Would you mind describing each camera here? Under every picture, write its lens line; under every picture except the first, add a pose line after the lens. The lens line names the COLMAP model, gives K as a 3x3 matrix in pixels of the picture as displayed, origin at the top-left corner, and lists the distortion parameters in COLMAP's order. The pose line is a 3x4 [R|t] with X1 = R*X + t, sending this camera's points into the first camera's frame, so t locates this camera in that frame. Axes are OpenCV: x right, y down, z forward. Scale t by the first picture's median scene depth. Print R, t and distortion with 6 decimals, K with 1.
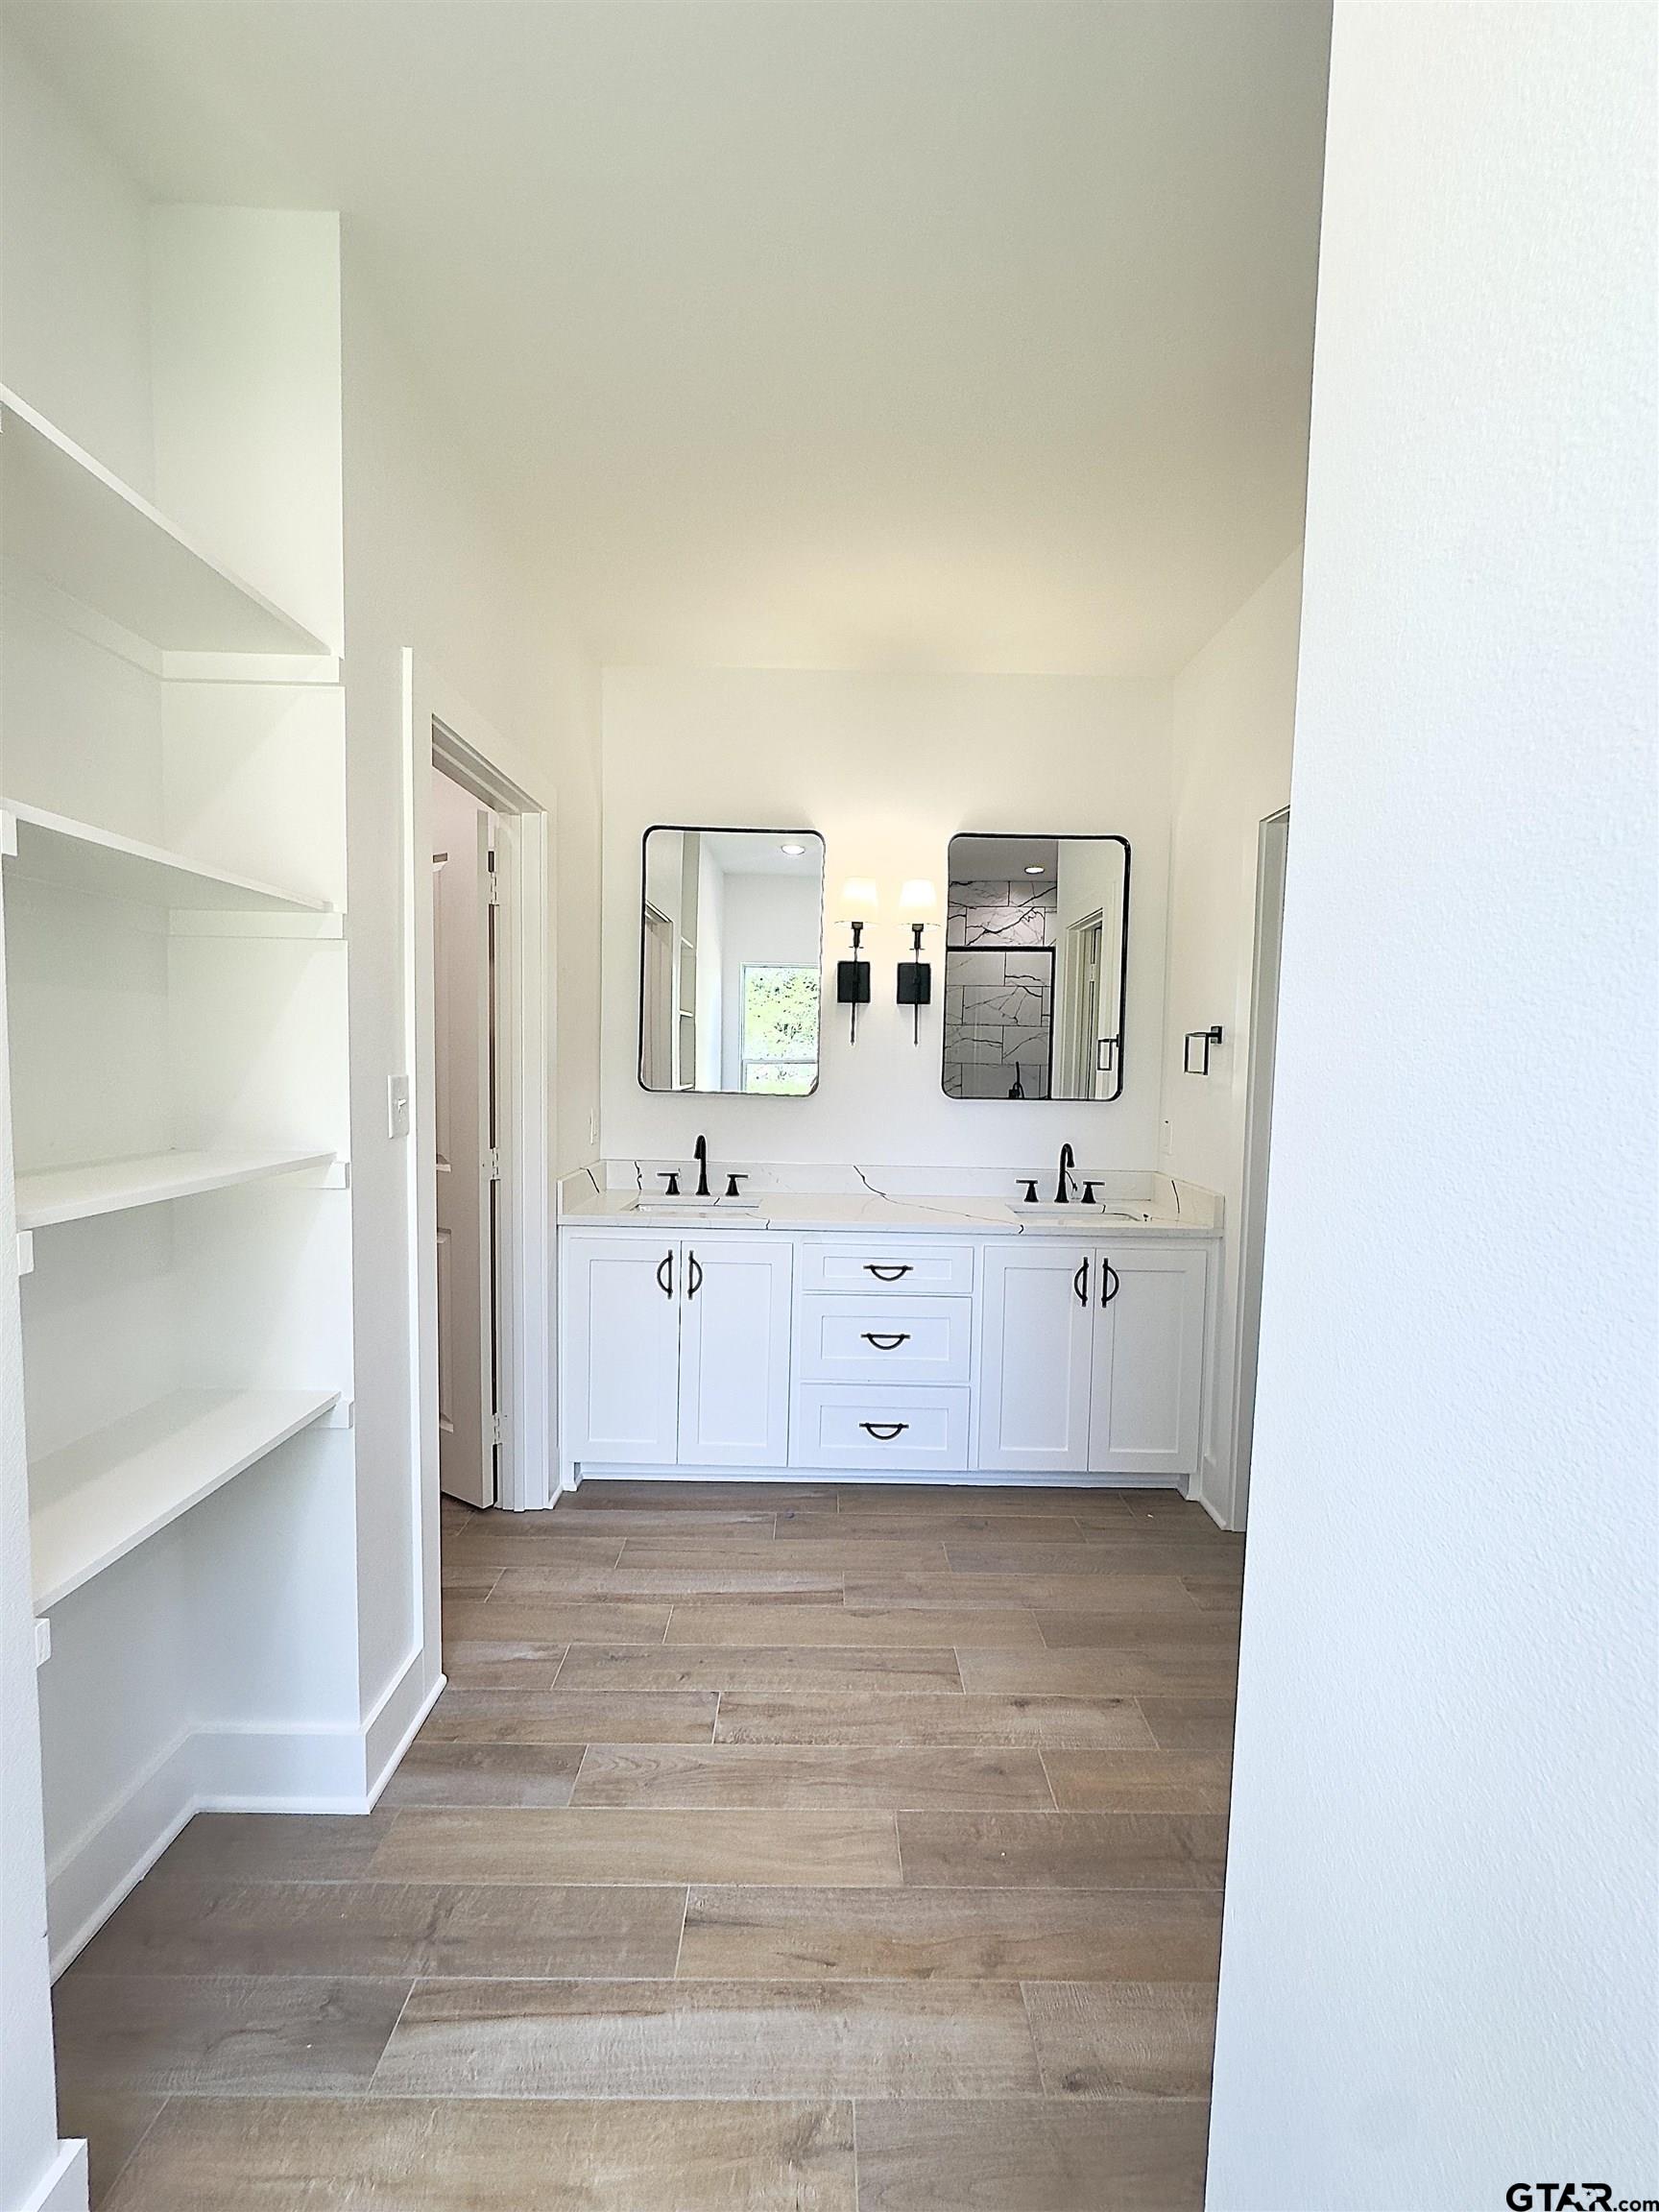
lens RADIAL K [[884.9, 0, 829.8], [0, 884.9, 1103.3], [0, 0, 1]] dist [-0.005780, 0.001548]
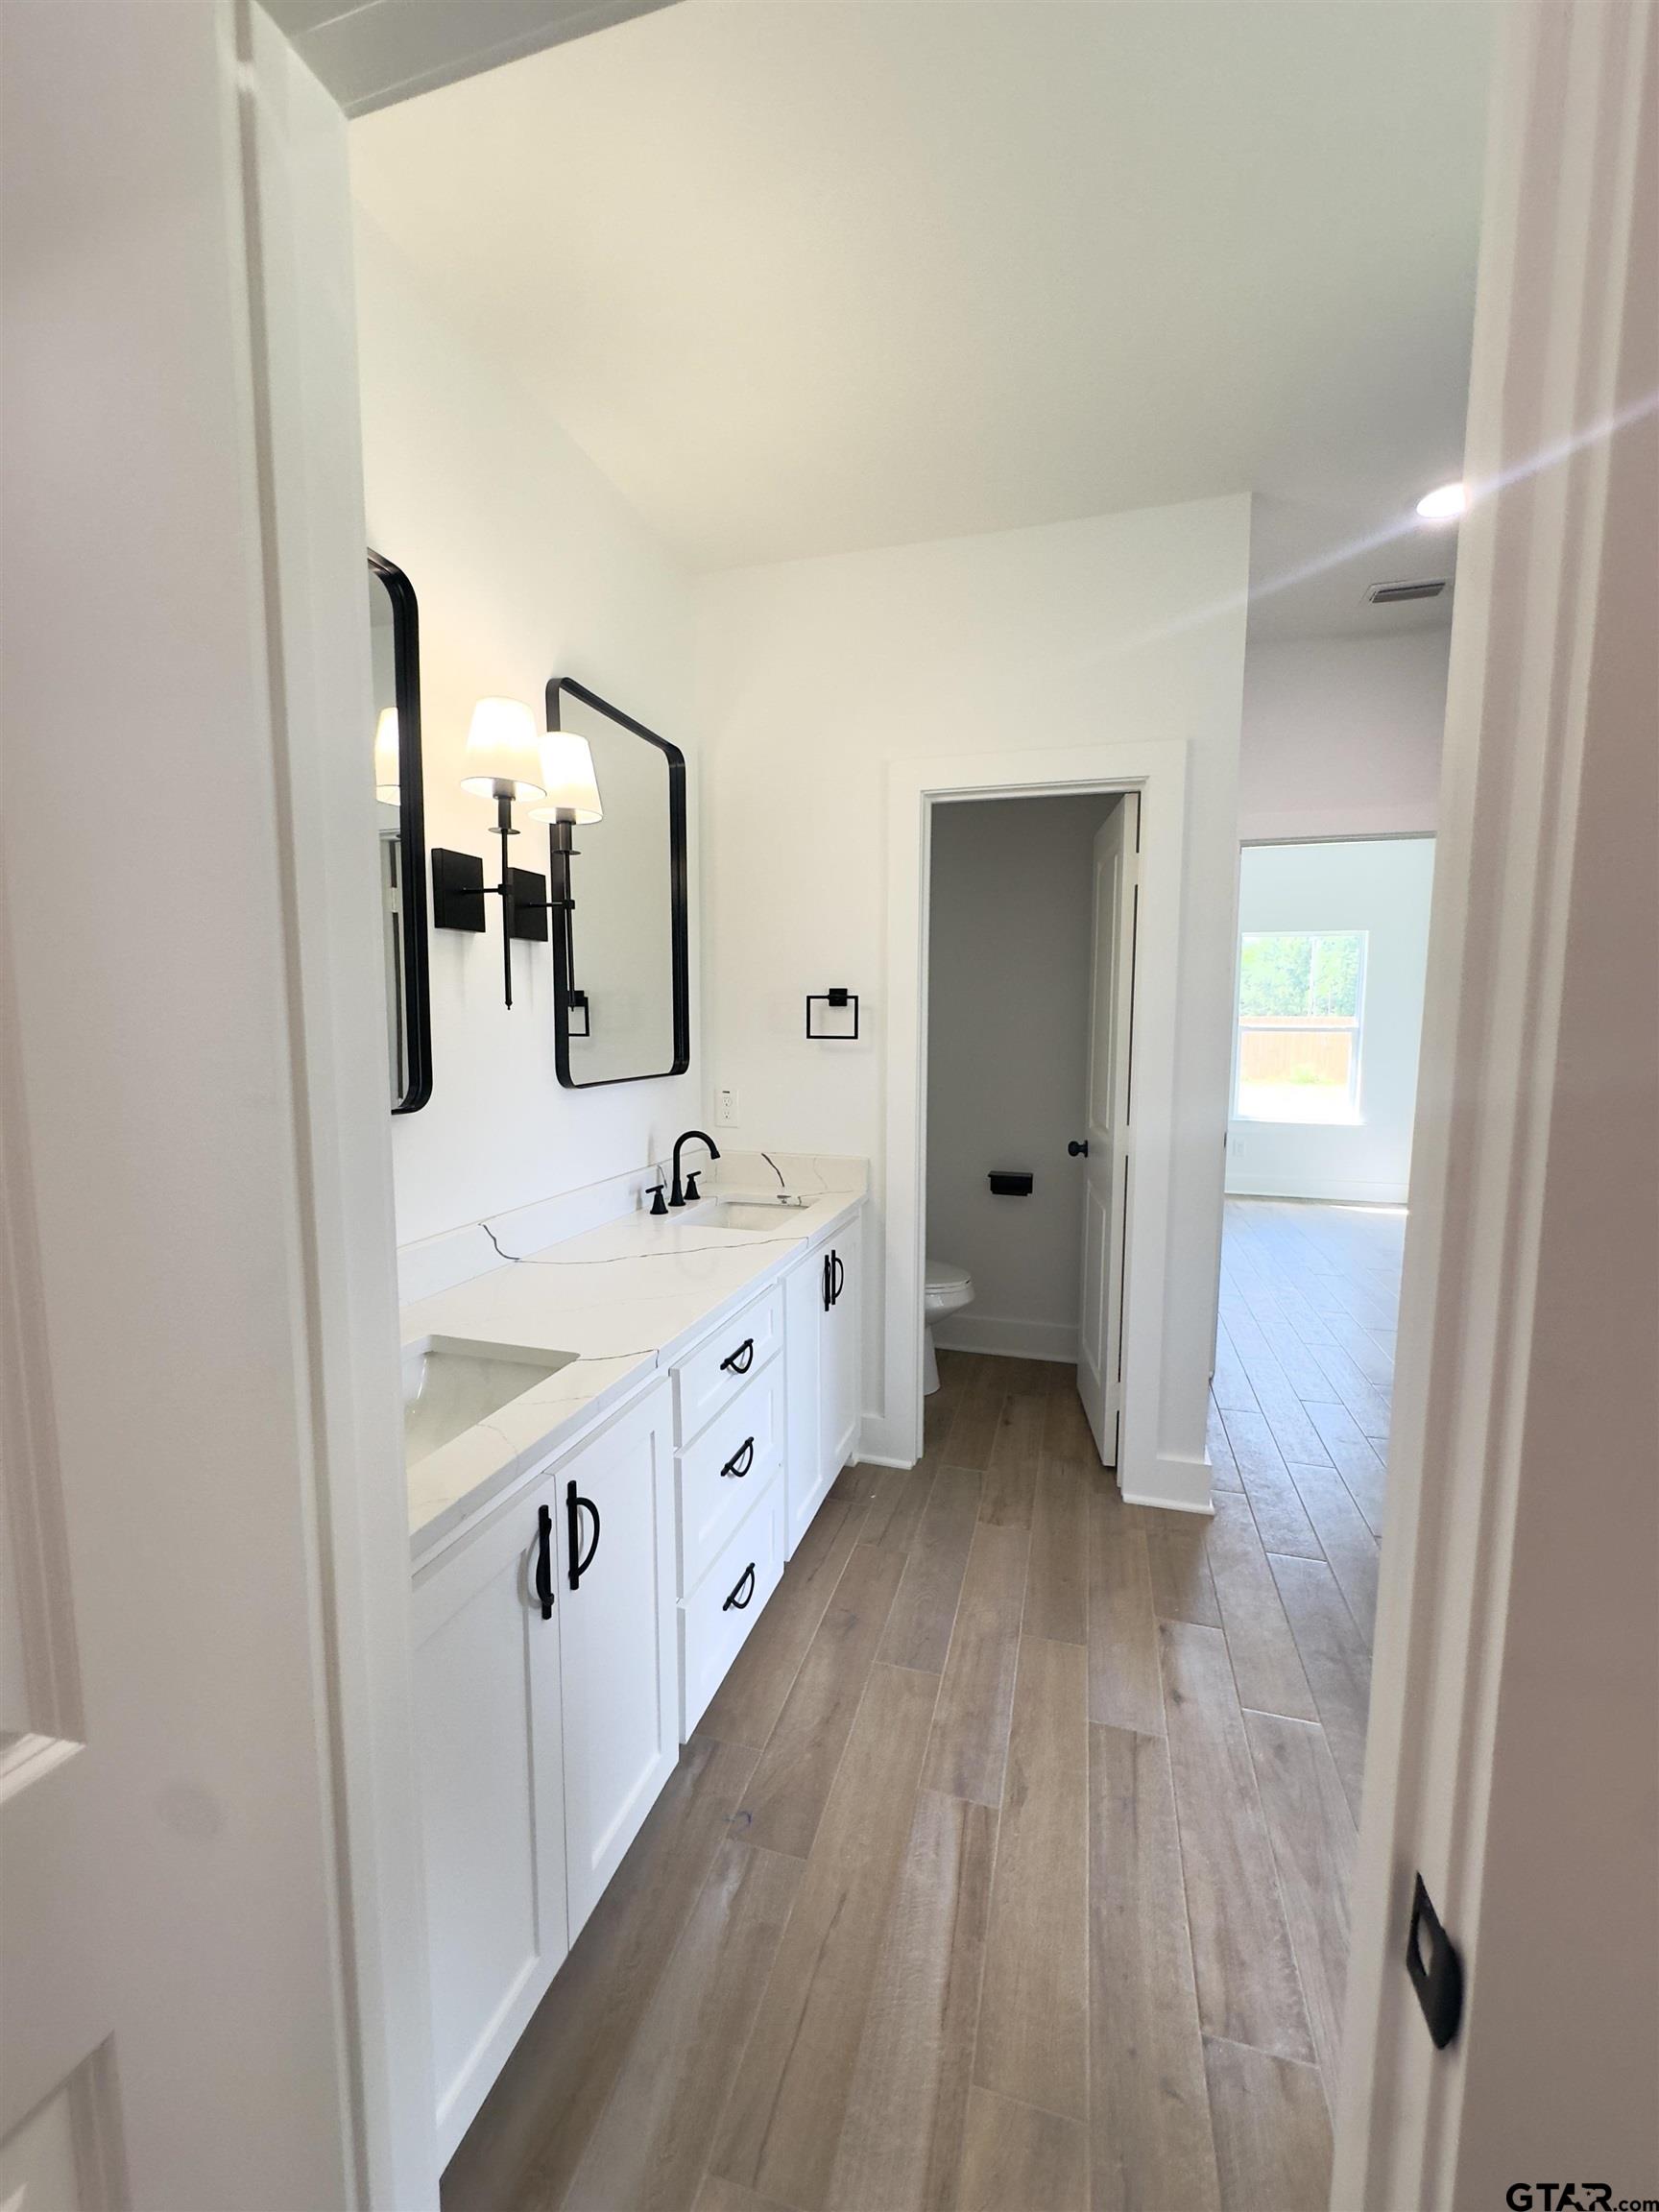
lens RADIAL K [[884.9, 0, 831.9], [0, 884.9, 1097.3], [0, 0, 1]] dist [-0.005780, 0.001548]
pose [[0.288022, -0.100703, 0.952314, -0.639960], [0.049729, 0.994686, 0.090143, -0.070046], [-0.956332, 0.021395, 0.291499, 0.909095]]
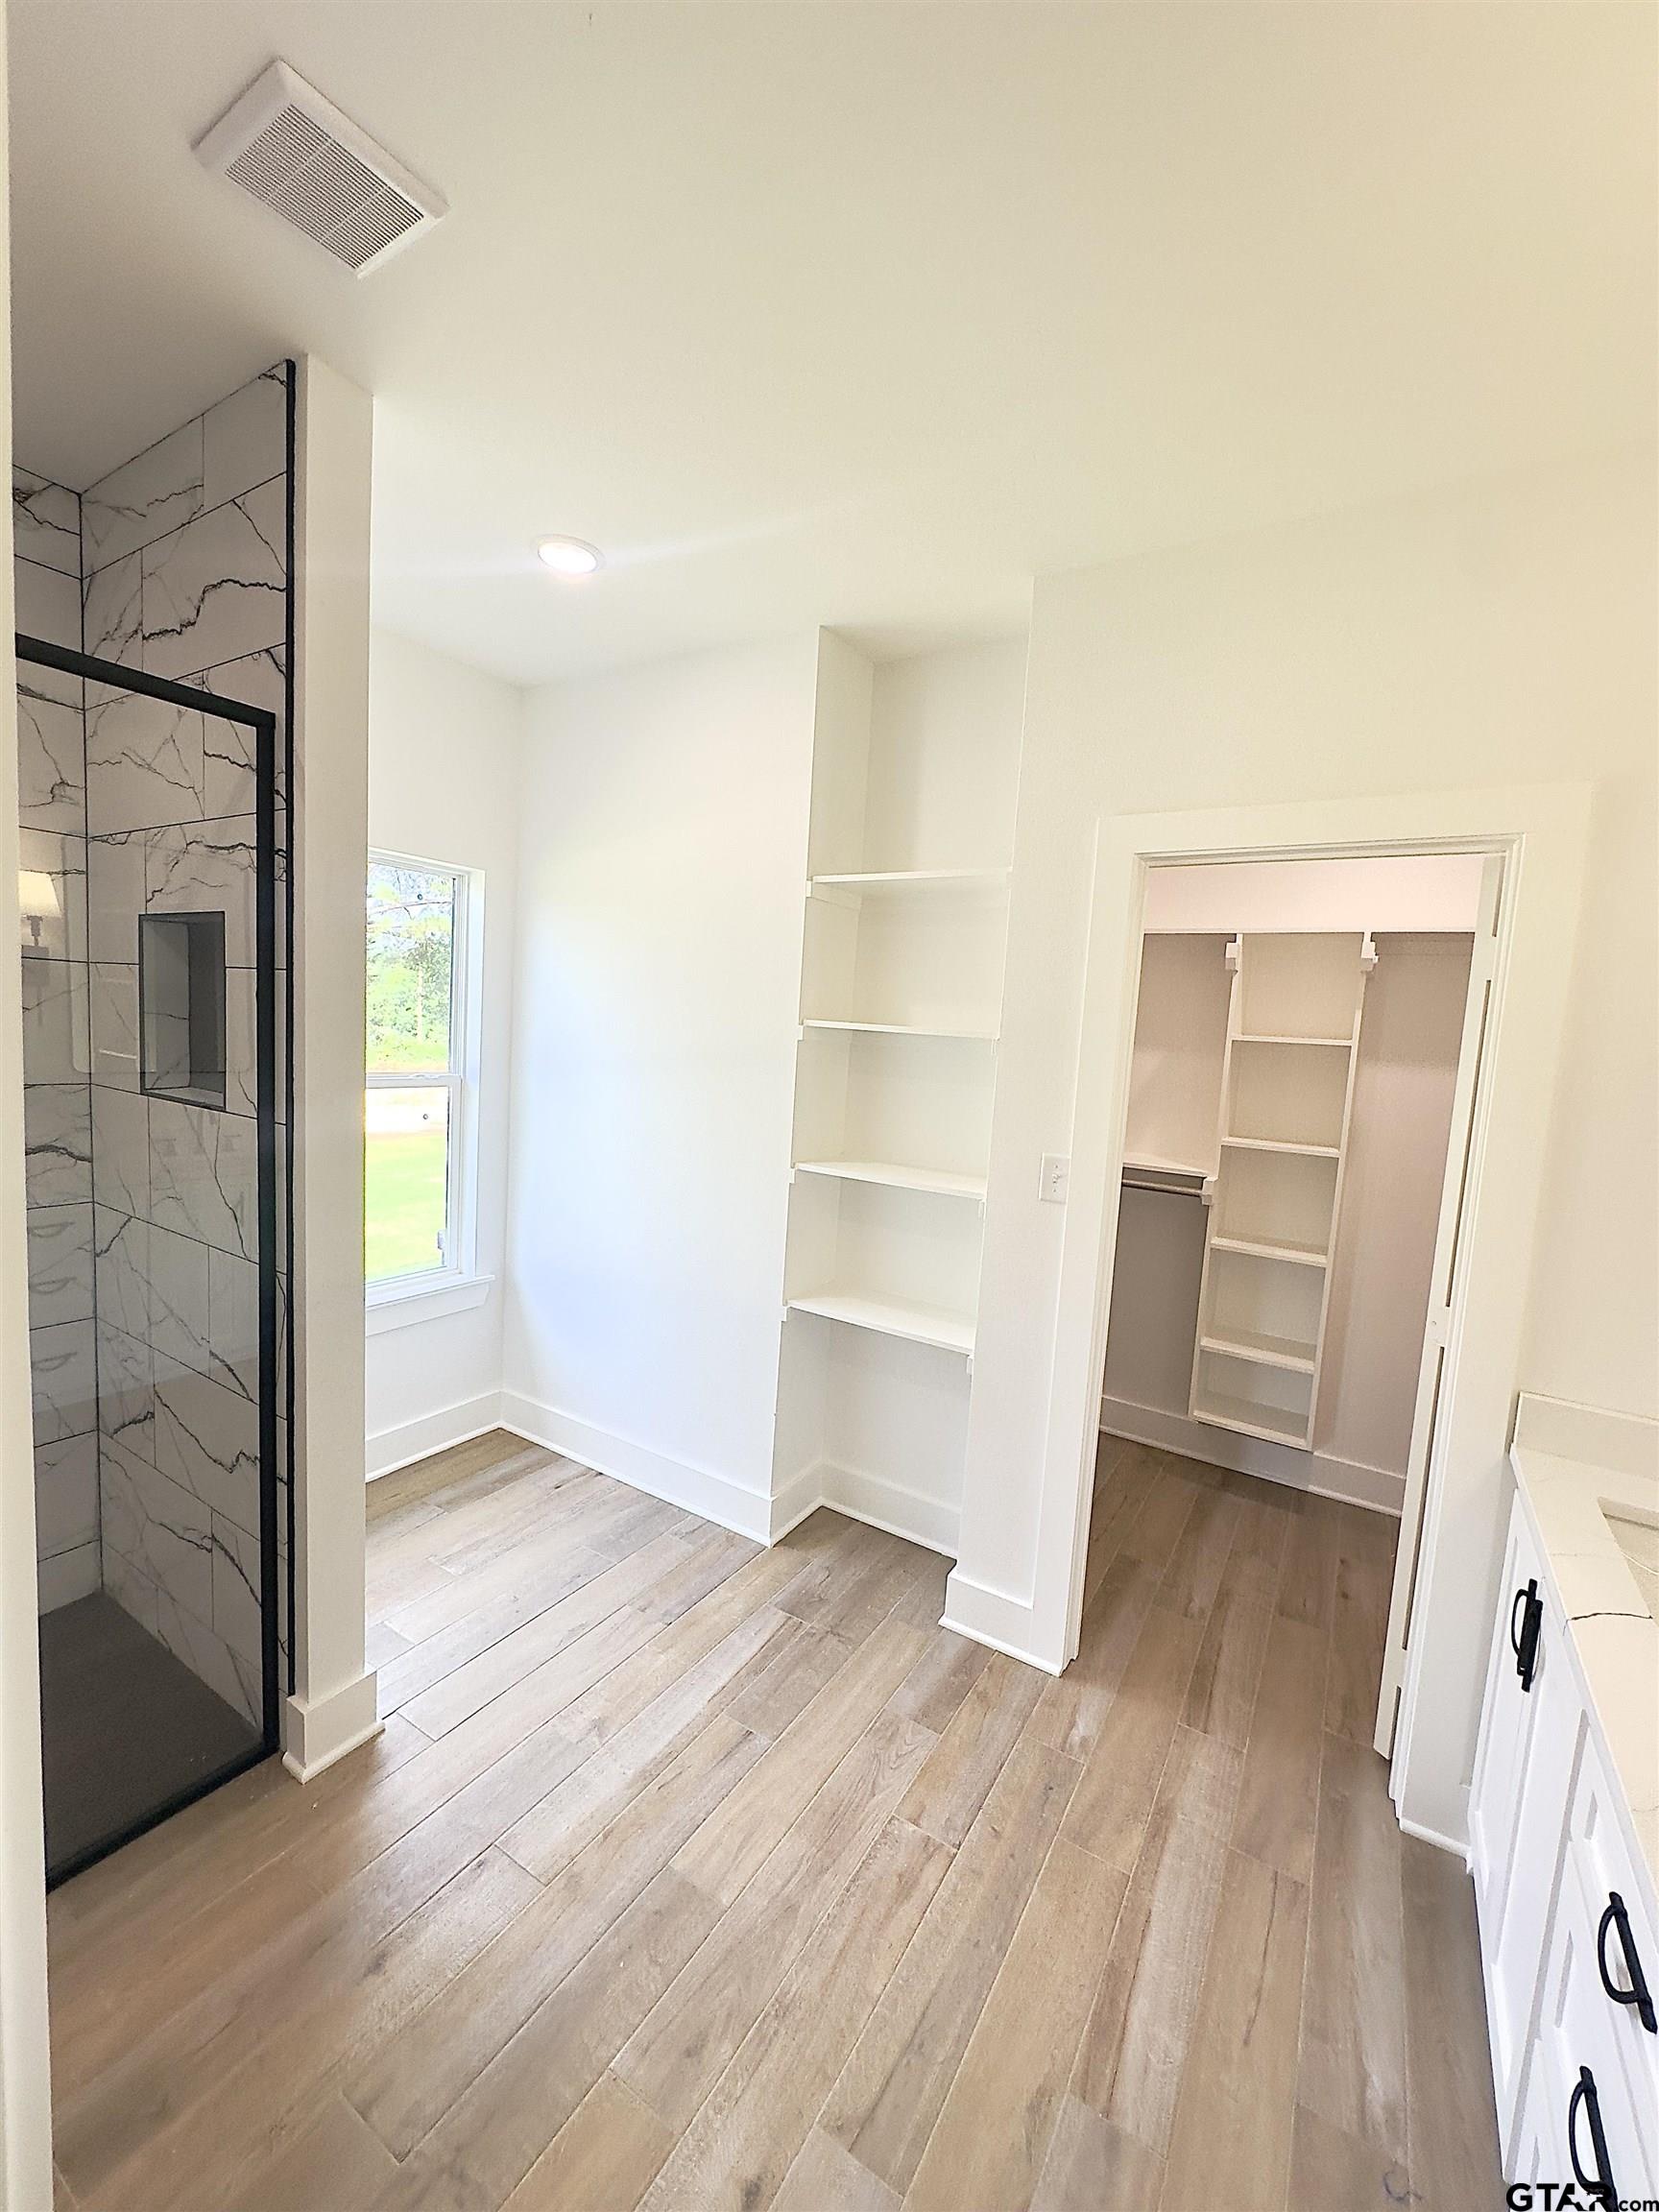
lens RADIAL K [[884.9, 0, 823.3], [0, 884.9, 1114.0], [0, 0, 1]] dist [-0.005780, 0.001548]
pose [[-0.540680, 0.032017, -0.840619, 0.600052], [-0.113119, 0.987433, 0.110366, -0.150356], [0.833588, 0.154762, -0.530264, 1.076728]]
